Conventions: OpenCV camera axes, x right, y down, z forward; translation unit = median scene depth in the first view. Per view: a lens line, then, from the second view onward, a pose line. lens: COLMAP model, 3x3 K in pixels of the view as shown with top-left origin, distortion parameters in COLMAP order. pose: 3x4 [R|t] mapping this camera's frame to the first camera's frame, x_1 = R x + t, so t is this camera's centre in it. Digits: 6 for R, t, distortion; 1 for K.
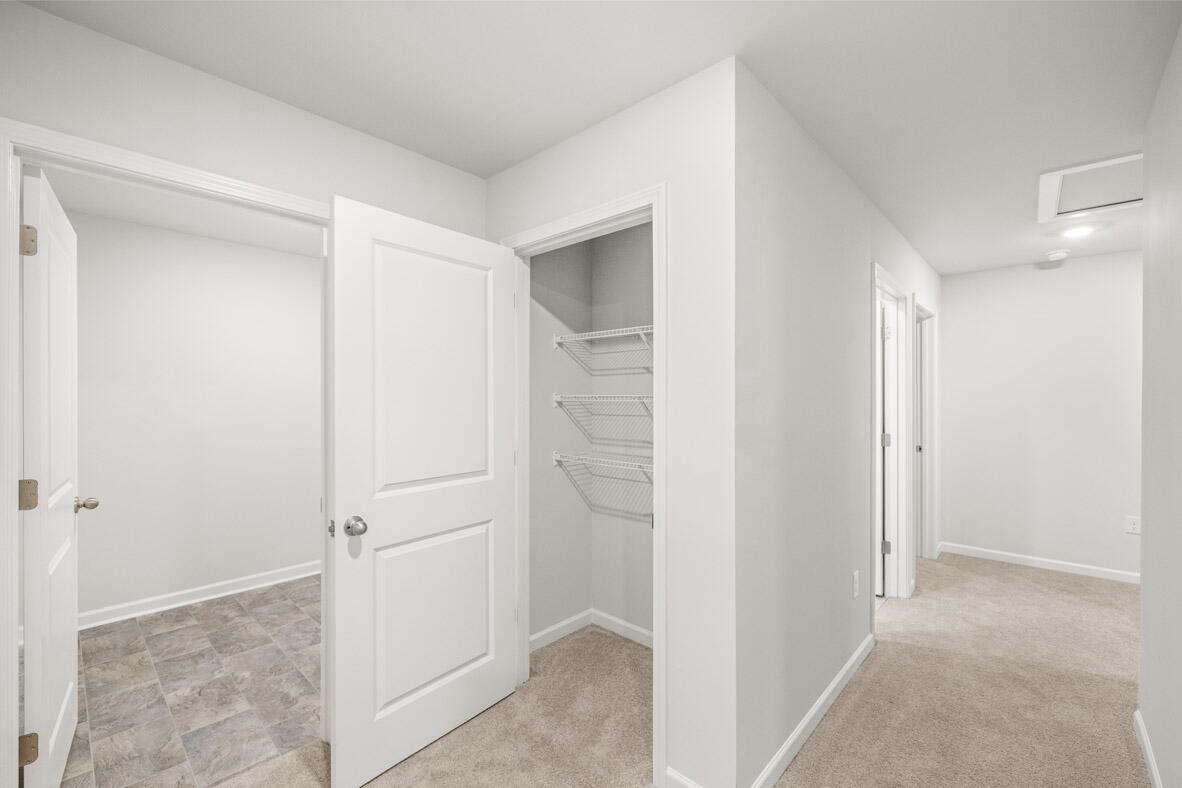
lens RADIAL K [[493.7, 0, 589.9], [0, 493.7, 394.4], [0, 0, 1]] dist [-0.001892, -0.000085]
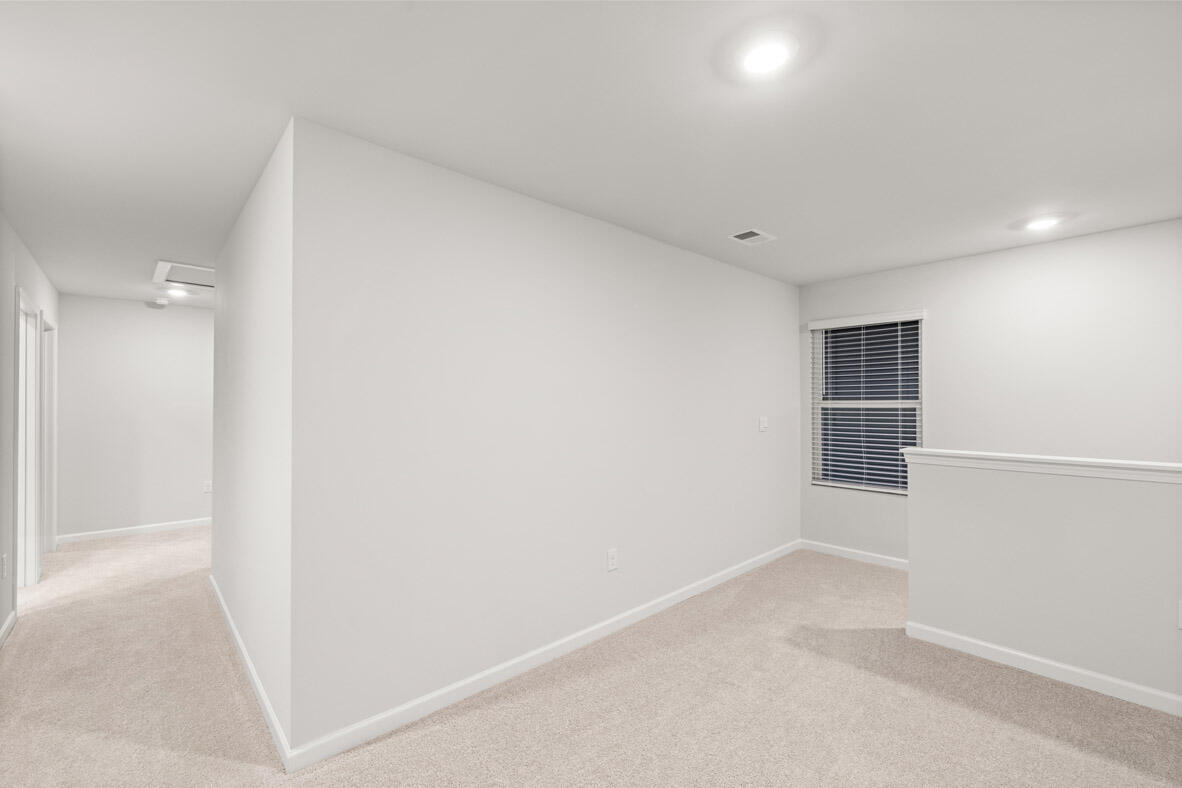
lens RADIAL K [[493.7, 0, 589.9], [0, 493.7, 394.4], [0, 0, 1]] dist [-0.001892, -0.000085]
pose [[0.072681, 0.006710, 0.997333, -0.430884], [0.006626, 0.999952, -0.007210, 0.002781], [-0.997333, 0.007133, 0.072633, -0.379159]]
